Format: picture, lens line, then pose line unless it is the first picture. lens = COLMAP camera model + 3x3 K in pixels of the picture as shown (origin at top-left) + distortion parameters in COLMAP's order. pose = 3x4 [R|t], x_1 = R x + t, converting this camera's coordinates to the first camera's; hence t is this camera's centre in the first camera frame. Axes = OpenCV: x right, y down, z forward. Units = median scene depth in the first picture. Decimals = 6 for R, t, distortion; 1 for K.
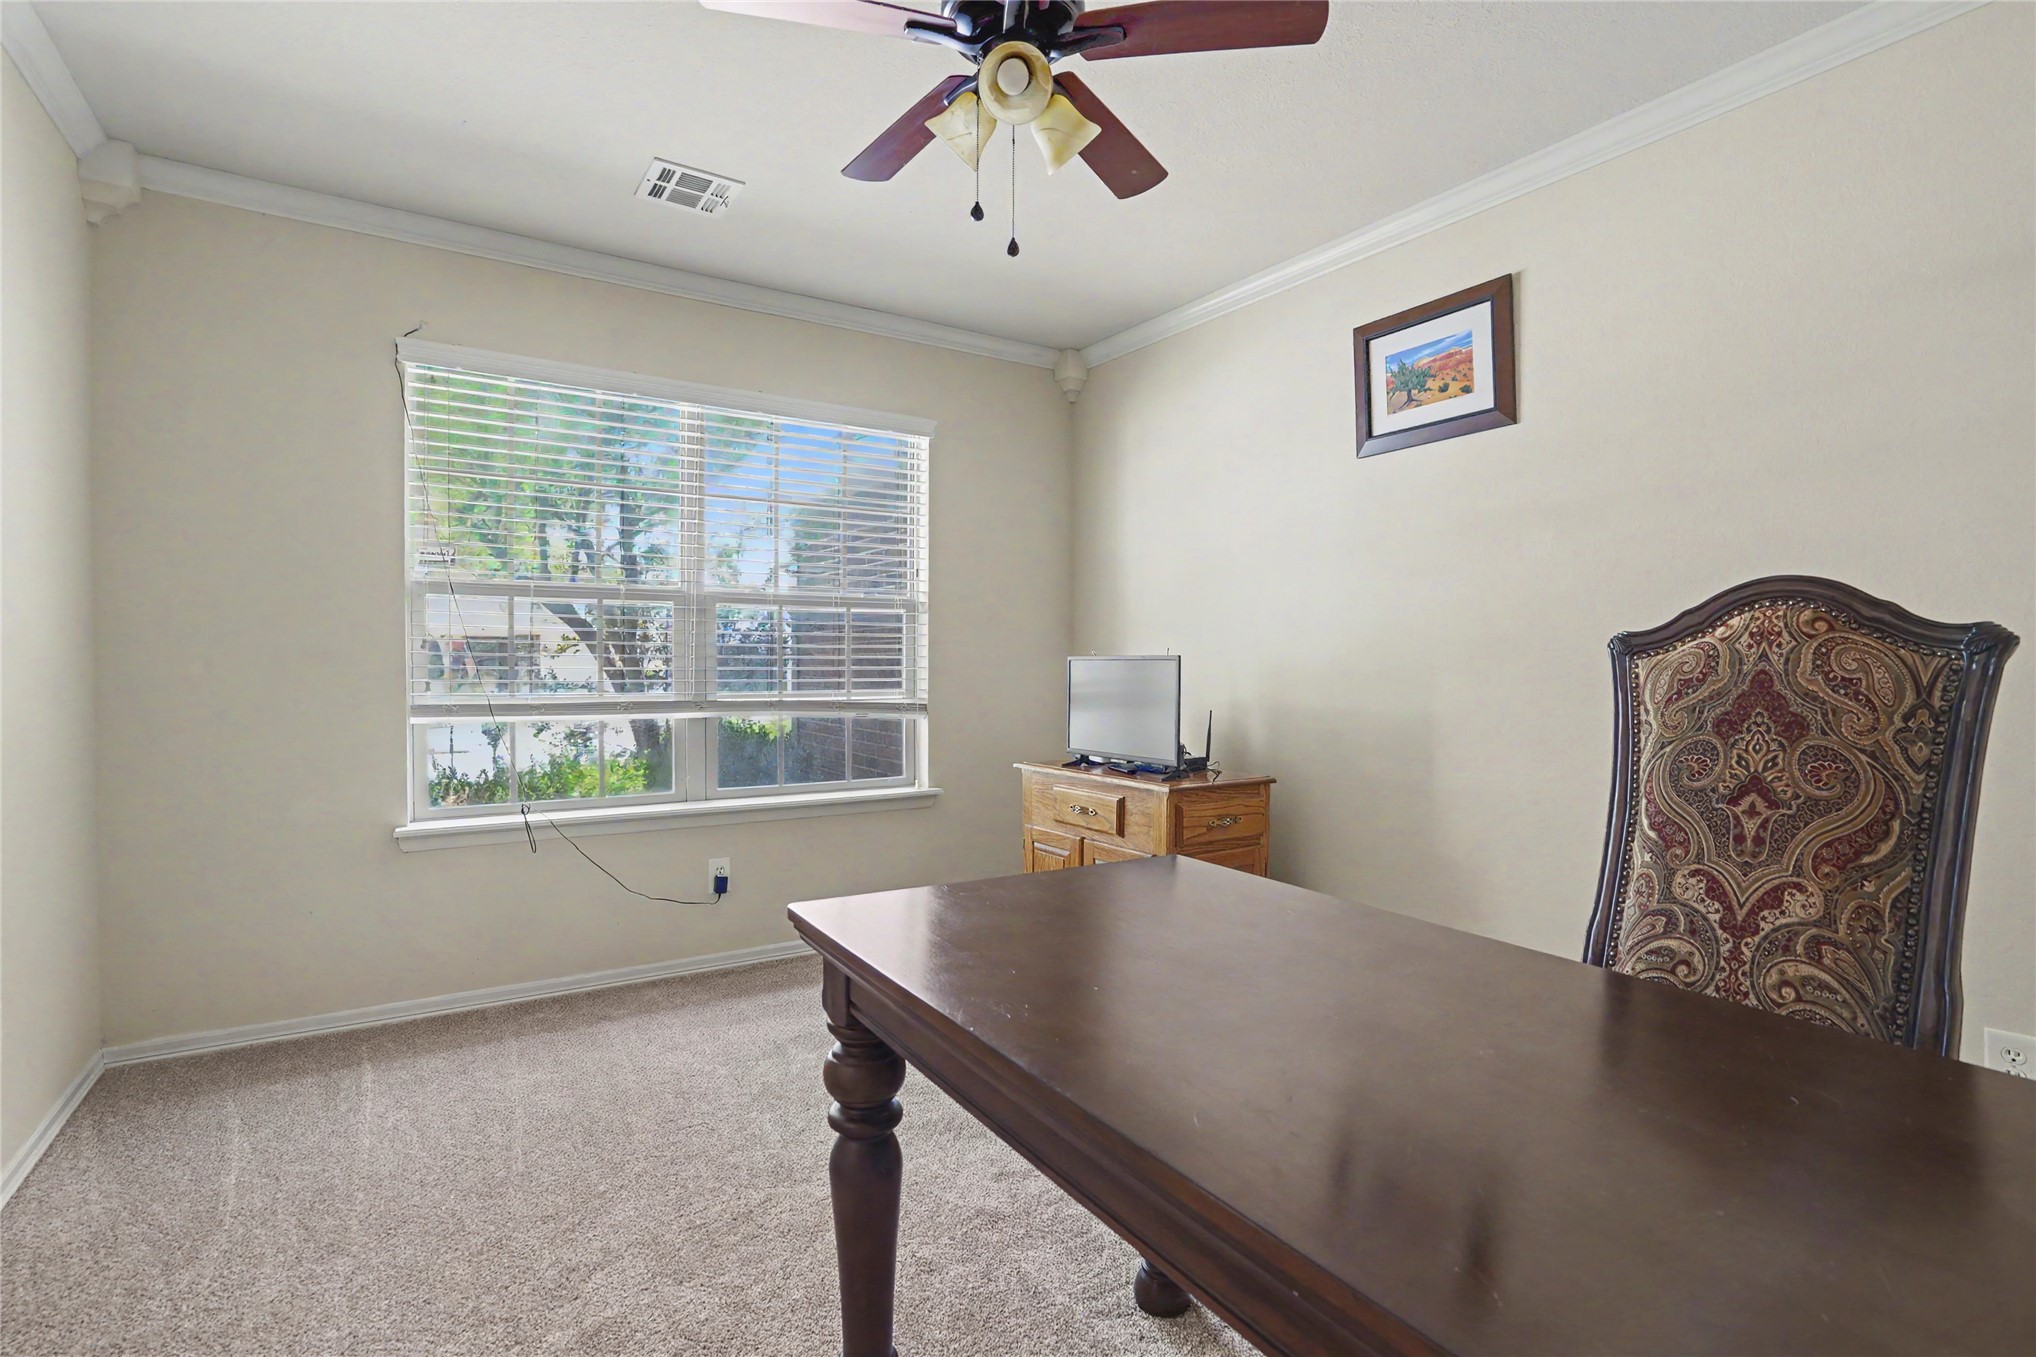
lens RADIAL K [[973.6, 0, 1066.4], [0, 973.6, 688.0], [0, 0, 1]] dist [-0.113975, 0.109086]
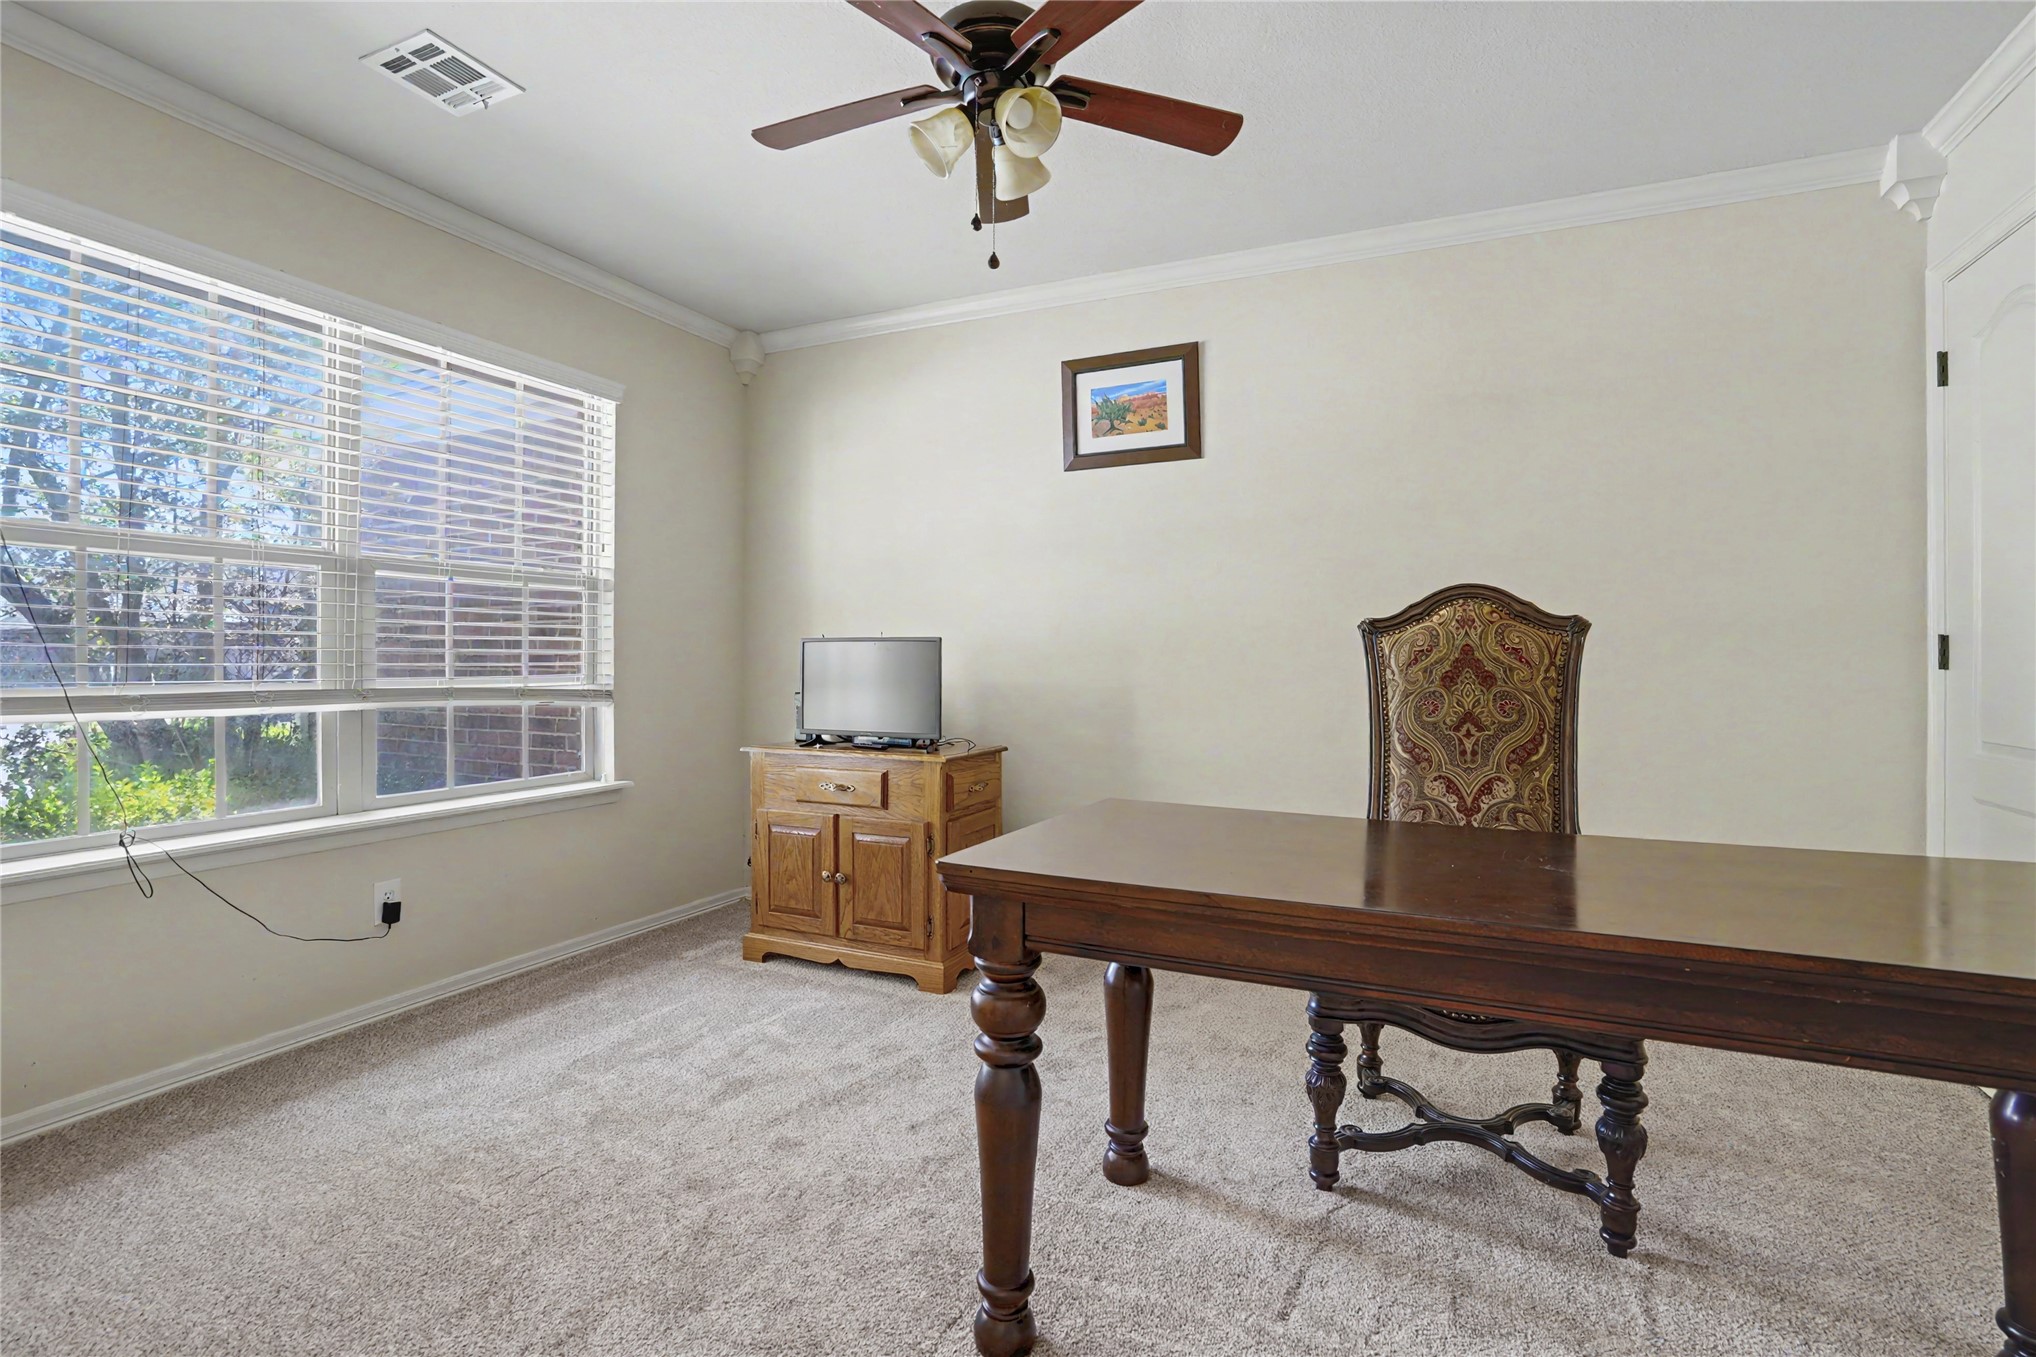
lens RADIAL K [[968.1, 0, 1015.2], [0, 968.1, 671.9], [0, 0, 1]] dist [-0.056584, 0.022281]
pose [[0.848620, -0.007451, 0.528950, -0.383536], [0.014339, 0.999857, -0.008921, 0.016170], [-0.528808, 0.015155, 0.848606, 0.029406]]
